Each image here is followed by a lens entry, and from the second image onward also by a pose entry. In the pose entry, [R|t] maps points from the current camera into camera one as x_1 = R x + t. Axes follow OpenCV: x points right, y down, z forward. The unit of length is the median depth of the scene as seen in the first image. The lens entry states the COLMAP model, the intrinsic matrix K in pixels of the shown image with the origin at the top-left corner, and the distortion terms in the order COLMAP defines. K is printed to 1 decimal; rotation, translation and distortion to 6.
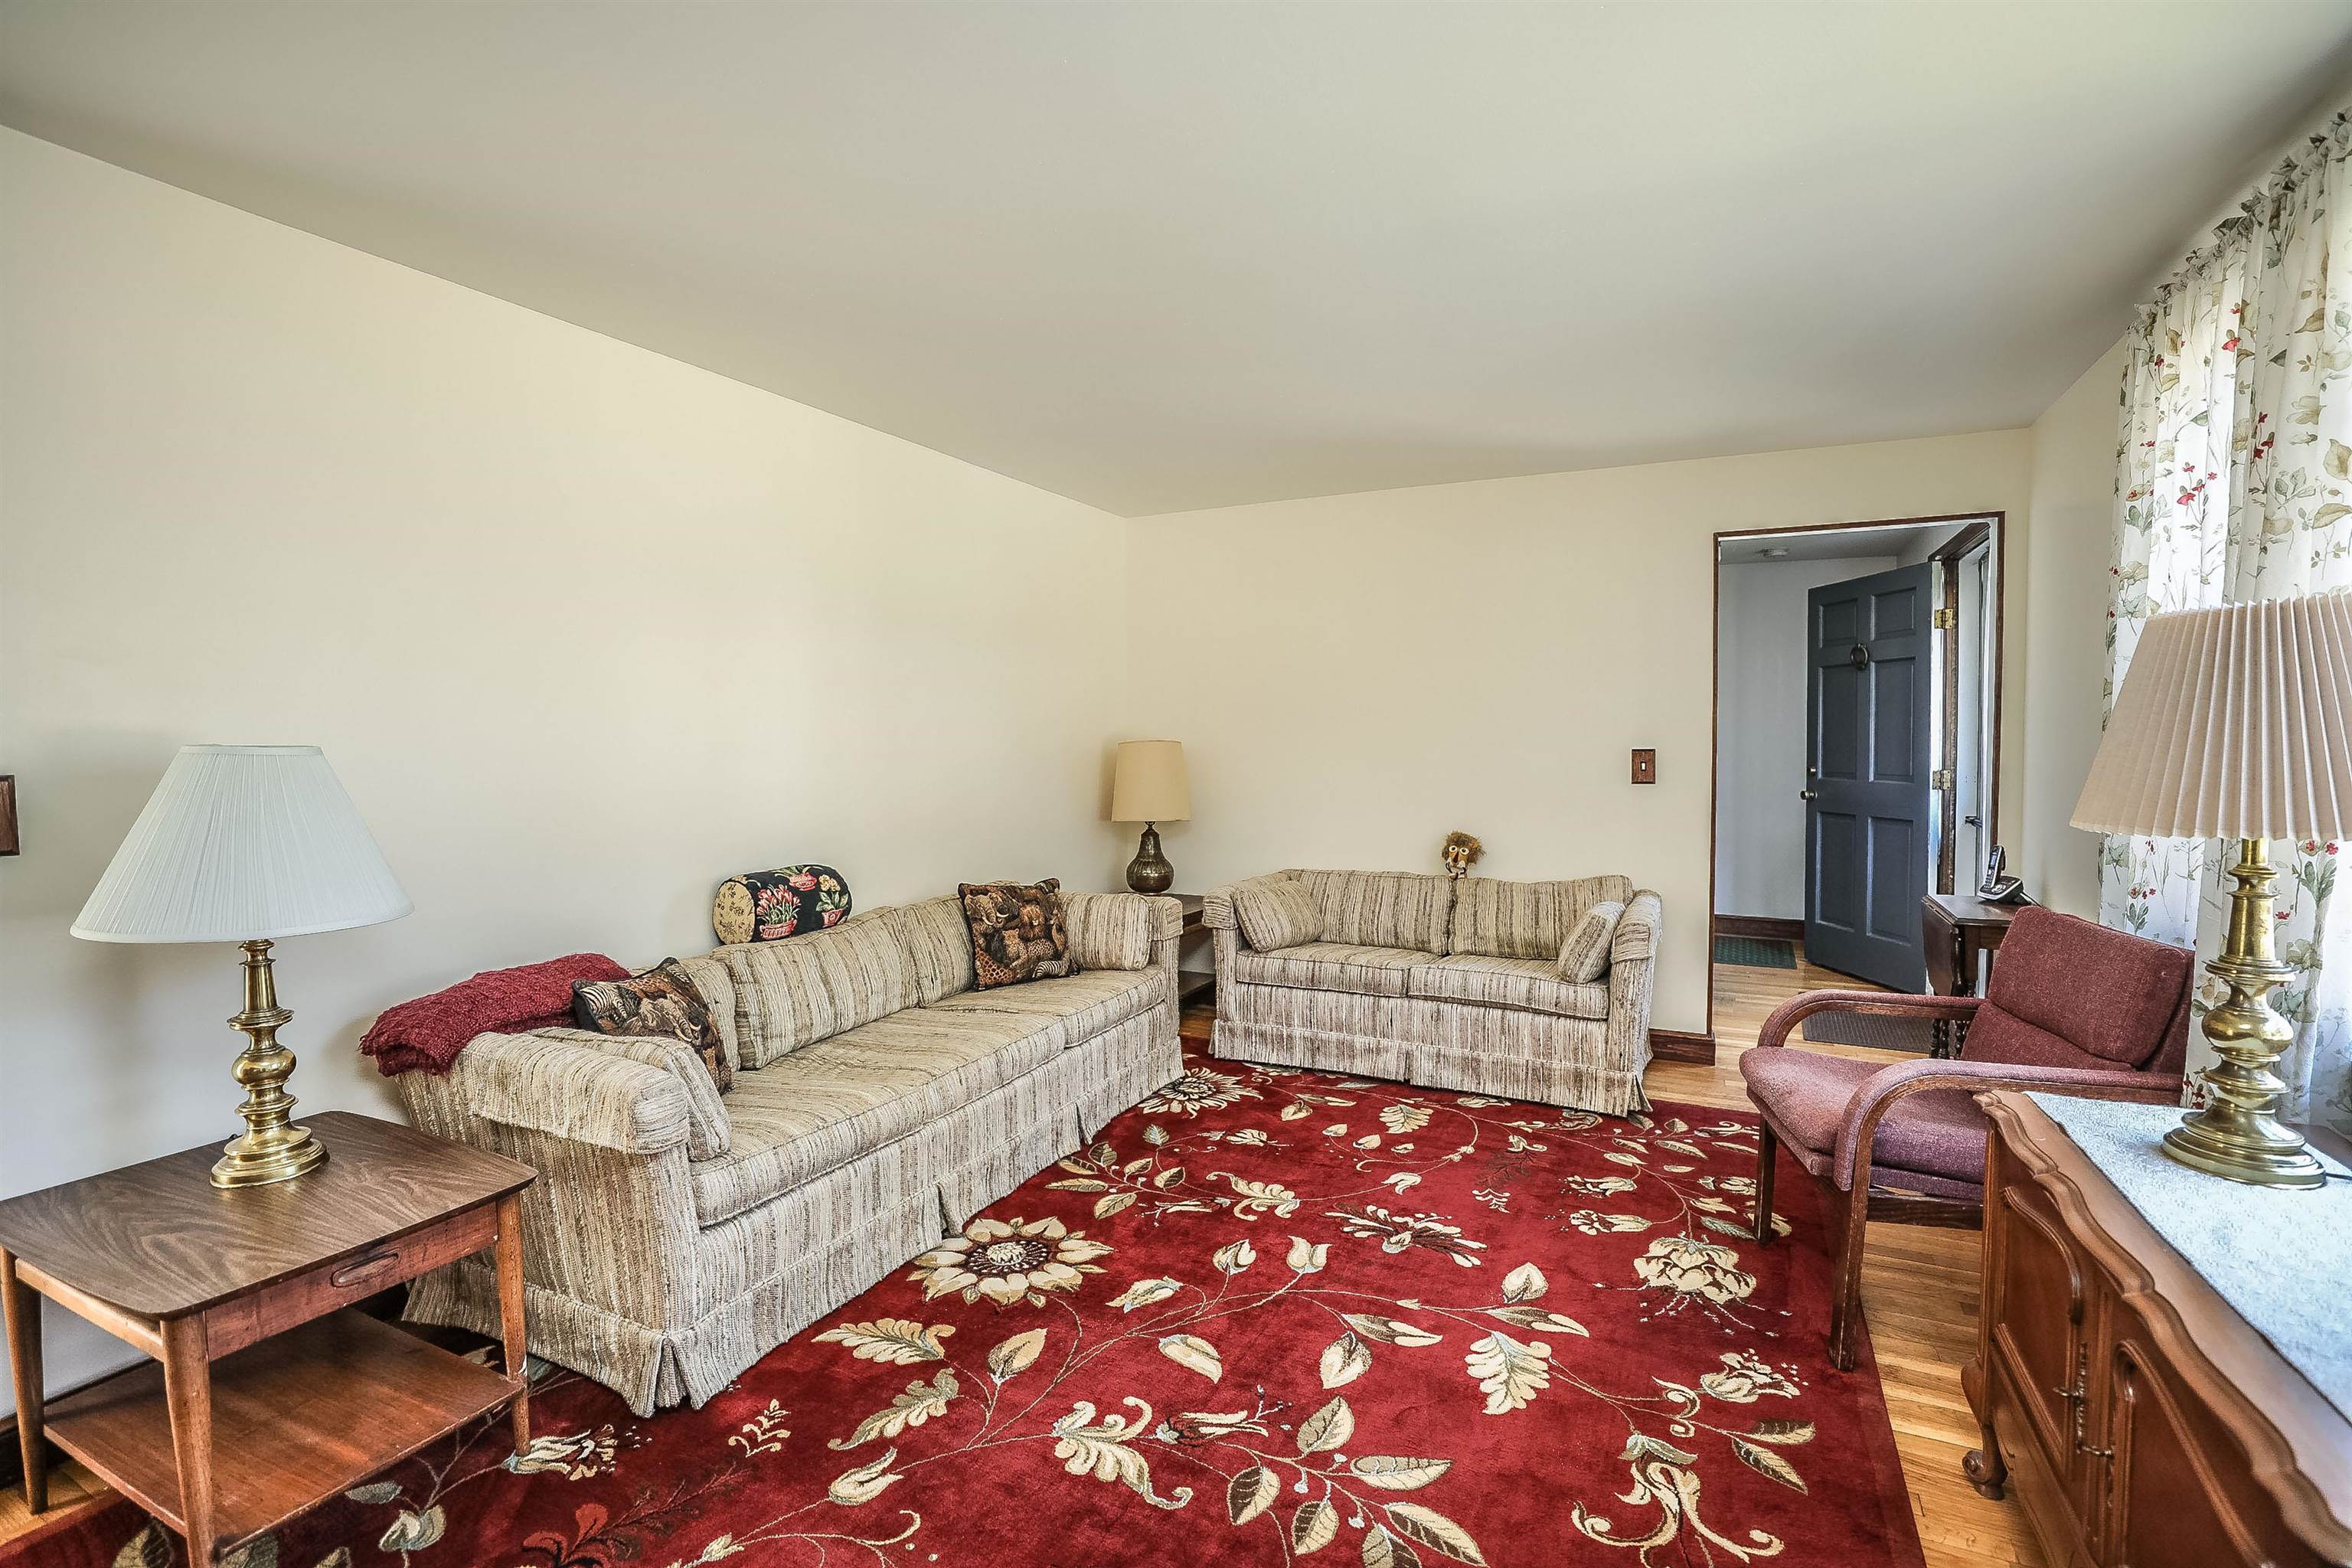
lens RADIAL K [[1072.1, 0, 1171.6], [0, 1072.1, 790.4], [0, 0, 1]] dist [-0.041531, 0.003776]
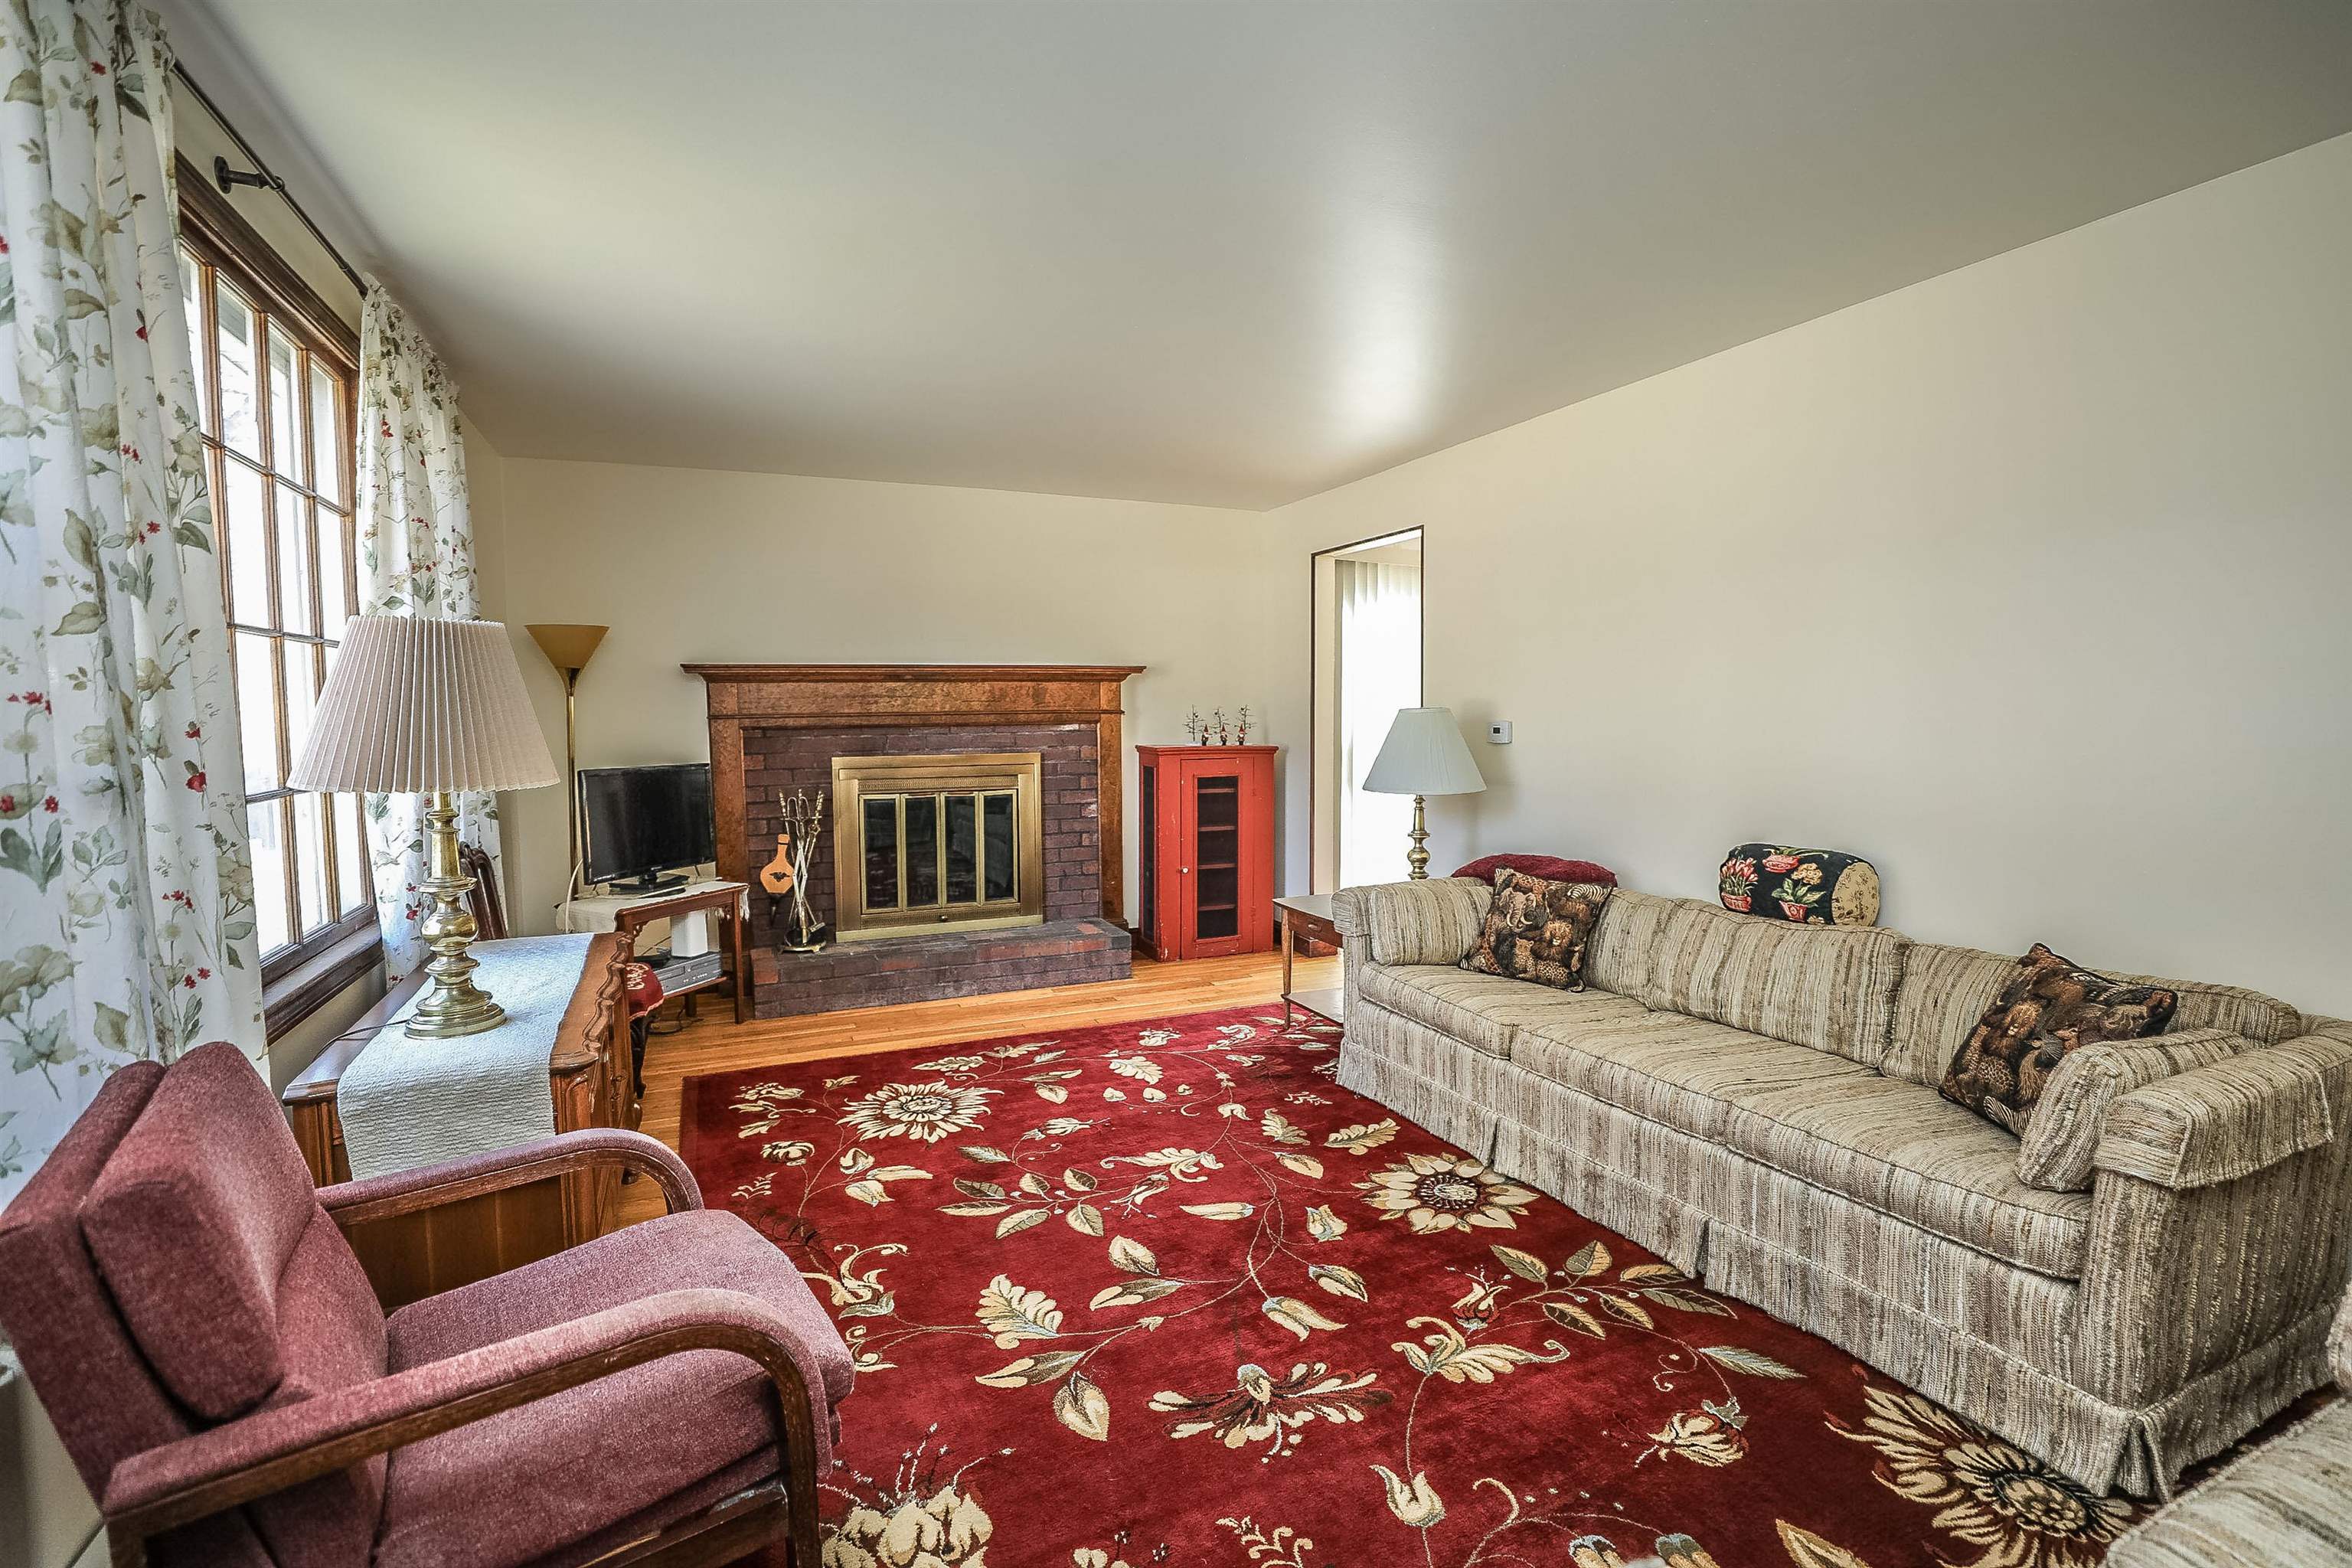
lens RADIAL K [[1072.1, 0, 1168.2], [0, 1072.1, 794.1], [0, 0, 1]] dist [-0.041531, 0.003776]
pose [[-0.639272, 0.071396, -0.765659, 0.908921], [-0.027810, 0.992883, 0.115803, -0.080918], [0.768478, 0.095323, -0.632736, 1.586015]]
